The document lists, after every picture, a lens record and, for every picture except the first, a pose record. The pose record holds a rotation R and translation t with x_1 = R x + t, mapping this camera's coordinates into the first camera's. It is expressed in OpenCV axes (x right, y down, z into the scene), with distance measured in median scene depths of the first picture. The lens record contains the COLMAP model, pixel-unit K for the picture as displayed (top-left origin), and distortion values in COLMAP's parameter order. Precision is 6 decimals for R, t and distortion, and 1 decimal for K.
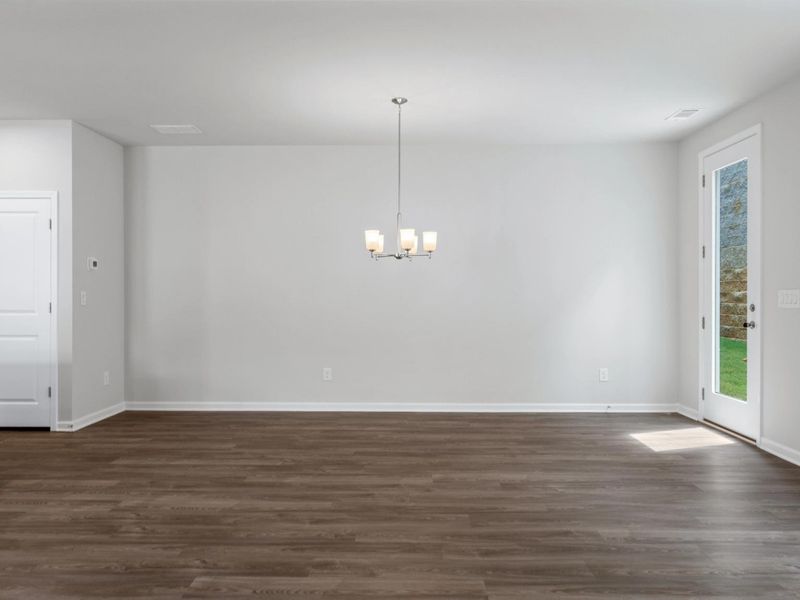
lens RADIAL K [[565.3, 0, 398.2], [0, 565.3, 299.2], [0, 0, 1]] dist [-0.005844, 0.001800]
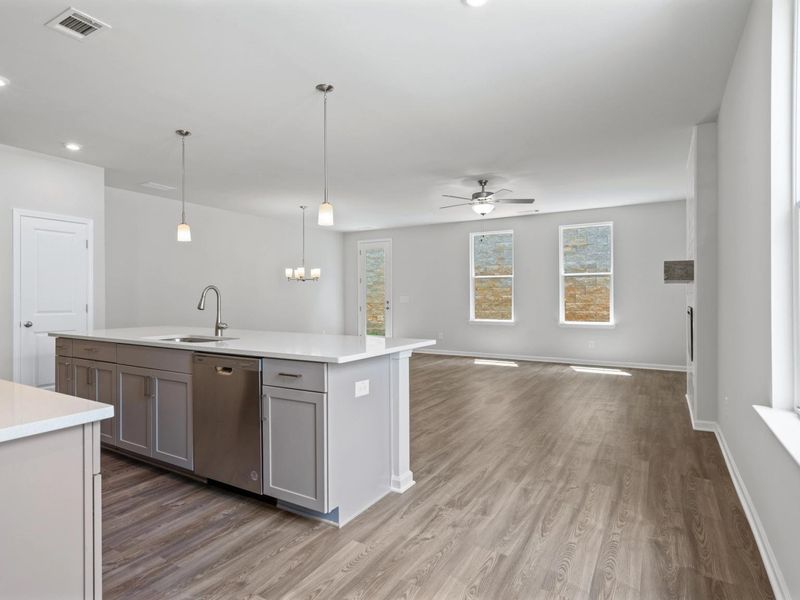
lens RADIAL K [[438.5, 0, 391.2], [0, 438.5, 296.4], [0, 0, 1]] dist [-0.001655, 0.002393]
pose [[0.510485, 0.001280, 0.859886, -1.263517], [0.009144, 0.999934, -0.006917, 0.001051], [-0.859838, 0.011394, 0.510439, -0.130108]]
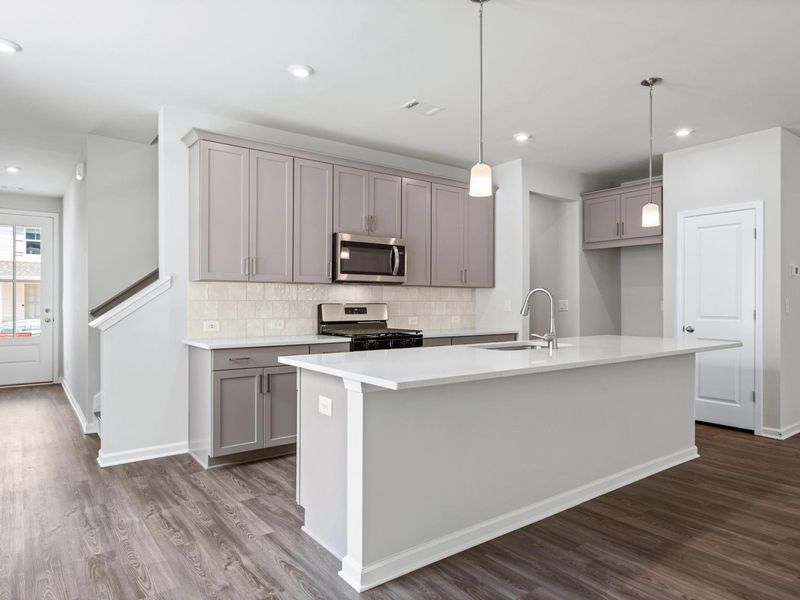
lens RADIAL K [[508.5, 0, 394.9], [0, 508.5, 302.0], [0, 0, 1]] dist [0.004519, 0.000207]
pose [[0.606720, -0.001810, -0.794914, -0.307255], [-0.004897, 0.999970, -0.006014, 0.001172], [0.794901, 0.007542, 0.606692, -0.094540]]
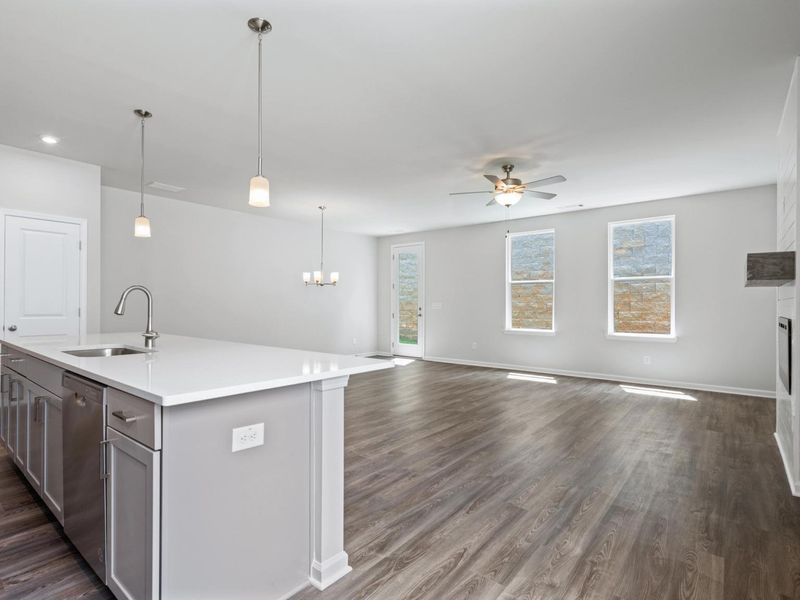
lens RADIAL K [[412.3, 0, 394.0], [0, 412.3, 303.4], [0, 0, 1]] dist [-0.004776, 0.002102]
pose [[0.622707, 0.005819, 0.782433, -0.996605], [0.001272, 0.999964, -0.008449, 0.005031], [-0.782454, 0.006256, 0.622677, -0.123086]]
